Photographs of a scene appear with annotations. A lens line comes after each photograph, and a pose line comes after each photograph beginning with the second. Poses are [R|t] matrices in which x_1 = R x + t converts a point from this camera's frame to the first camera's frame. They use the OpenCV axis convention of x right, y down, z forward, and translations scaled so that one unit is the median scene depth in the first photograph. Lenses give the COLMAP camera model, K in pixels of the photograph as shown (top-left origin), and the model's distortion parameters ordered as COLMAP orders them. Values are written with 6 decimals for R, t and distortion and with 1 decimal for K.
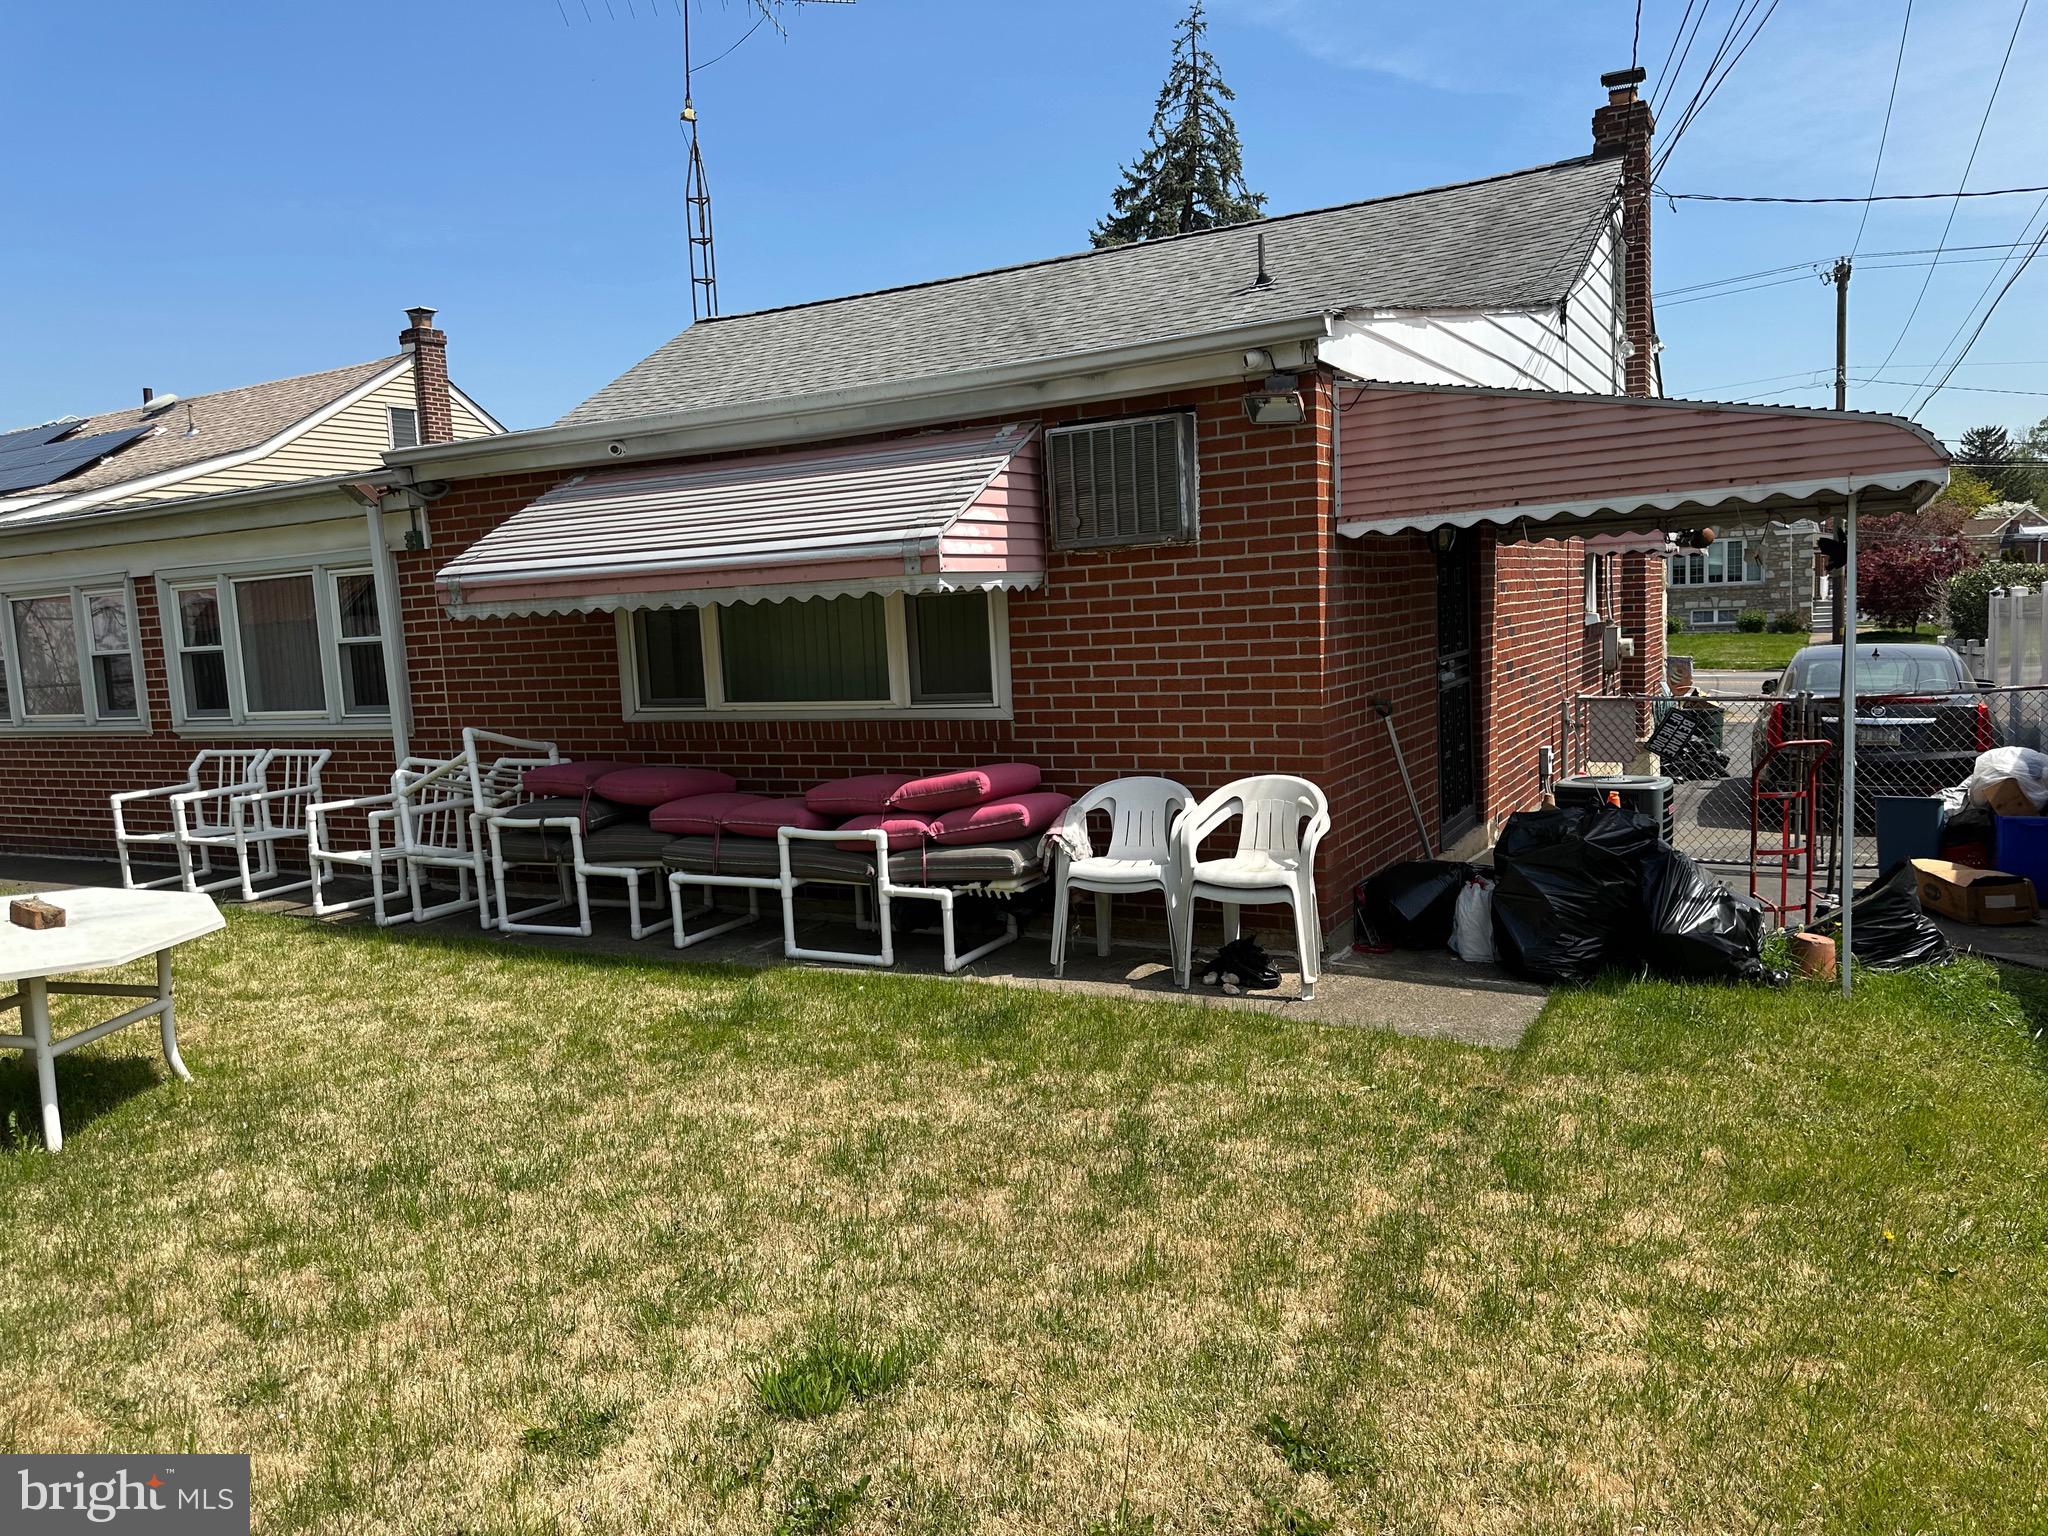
lens RADIAL K [[1448.0, 0, 1029.2], [0, 1448.0, 759.6], [0, 0, 1]] dist [0.093123, -0.151053]
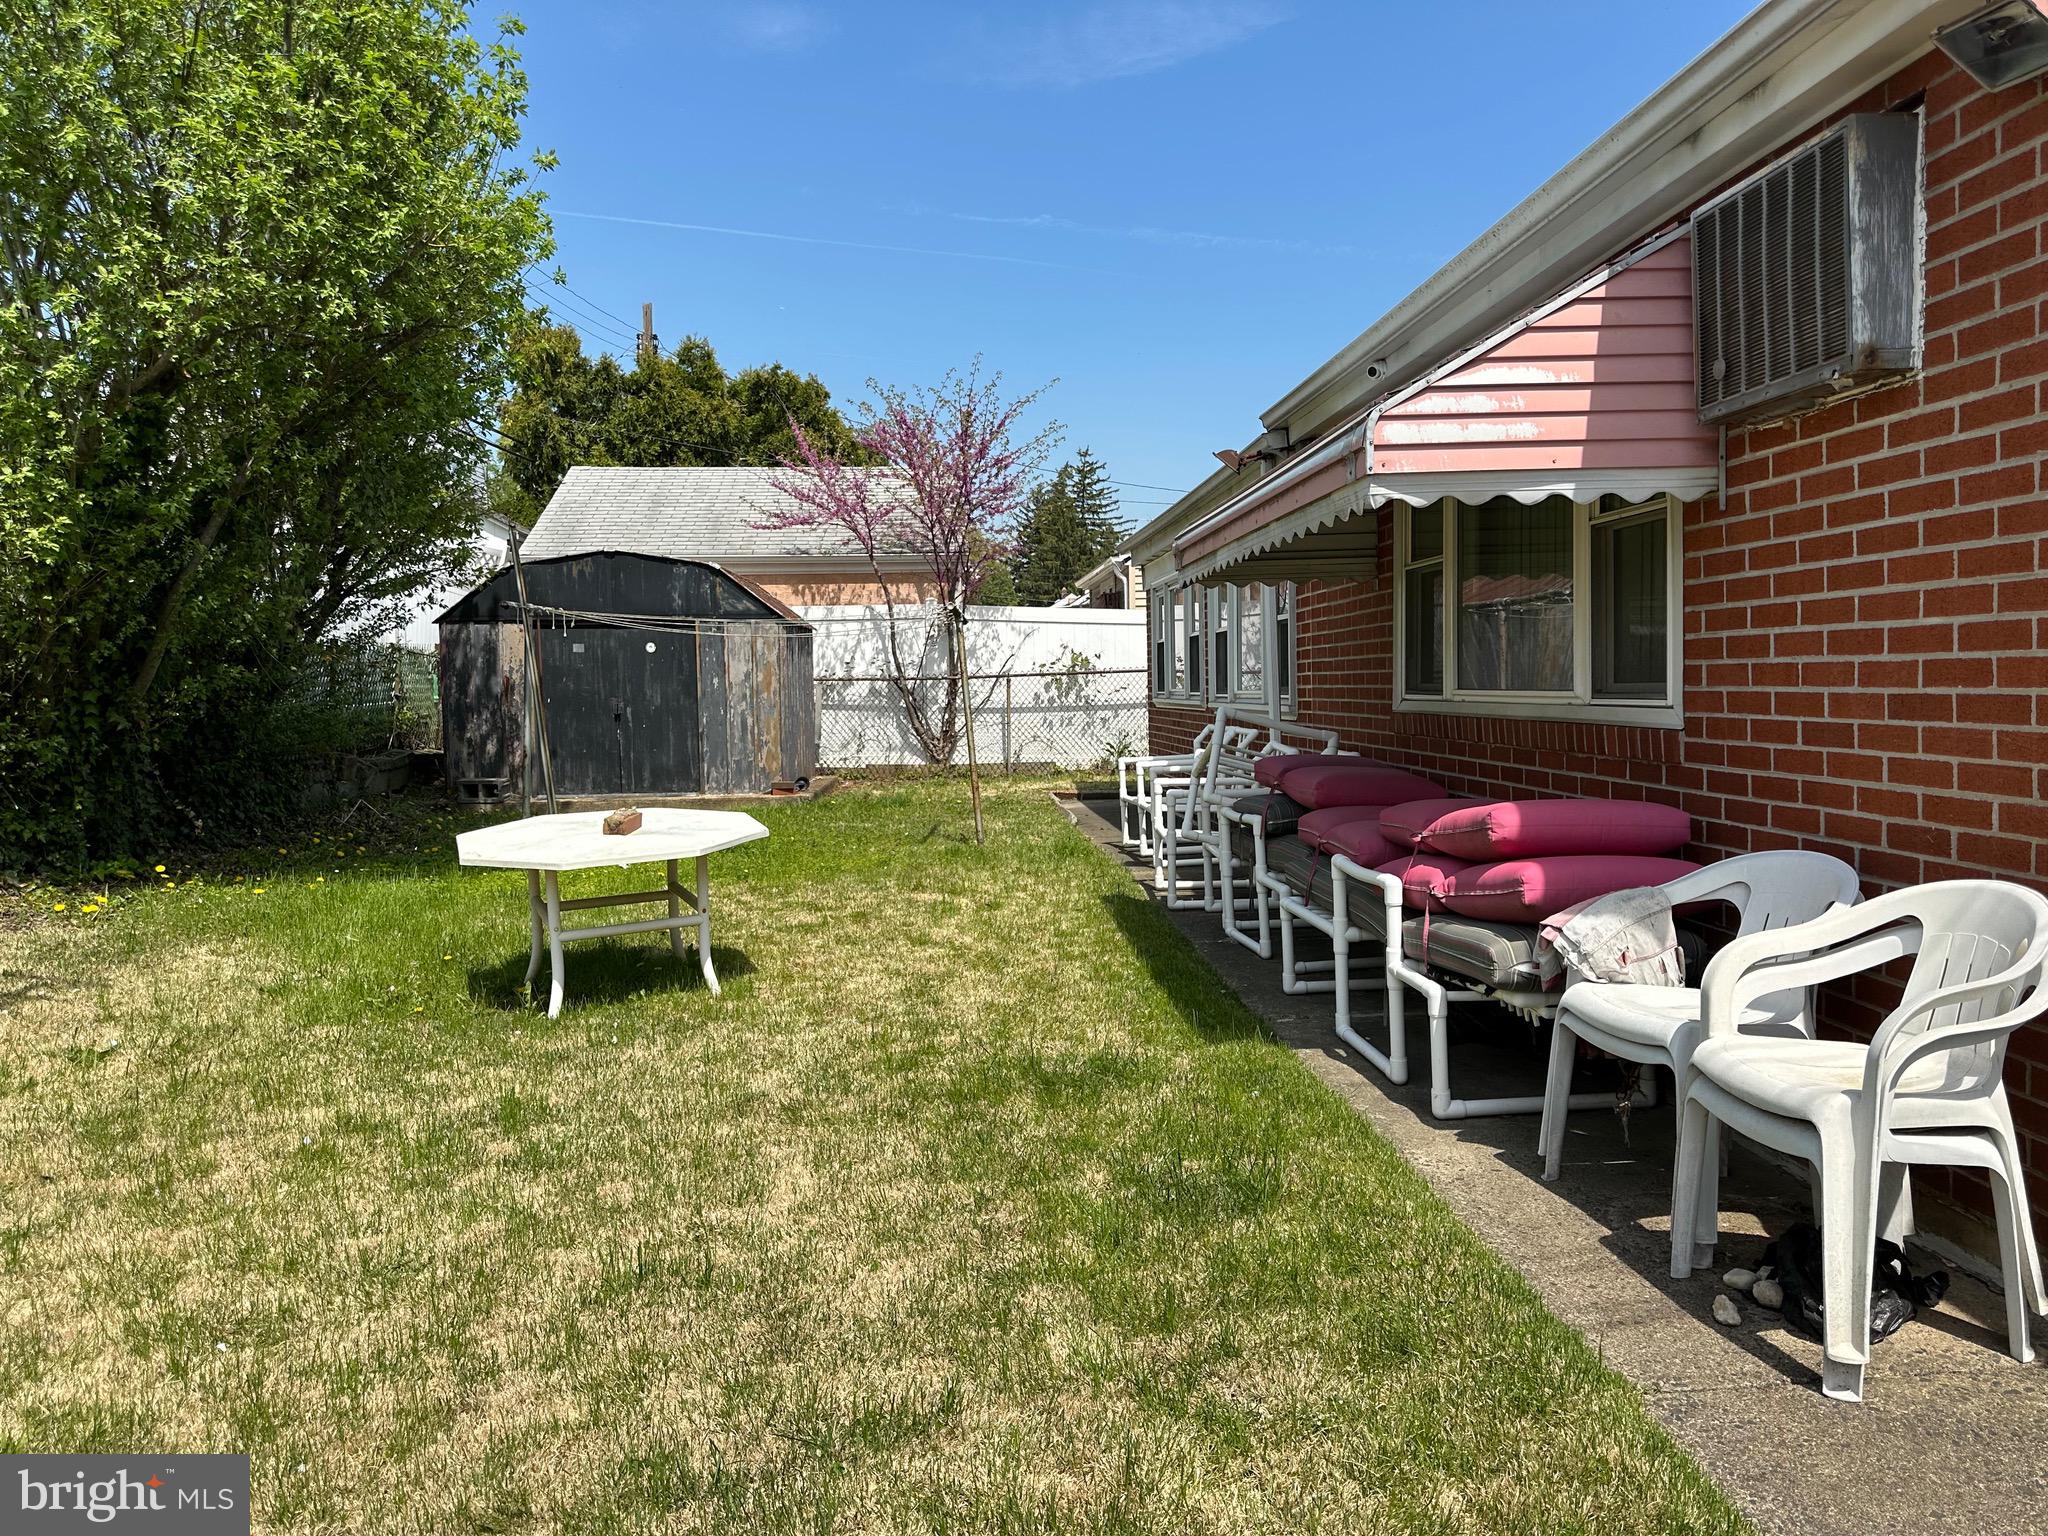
lens RADIAL K [[1448.0, 0, 1029.2], [0, 1448.0, 759.6], [0, 0, 1]] dist [0.093123, -0.151053]
pose [[0.533297, 0.083040, -0.841843, 0.375209], [-0.090315, 0.995071, 0.040941, -0.017346], [0.841093, 0.054197, 0.538168, 0.504980]]
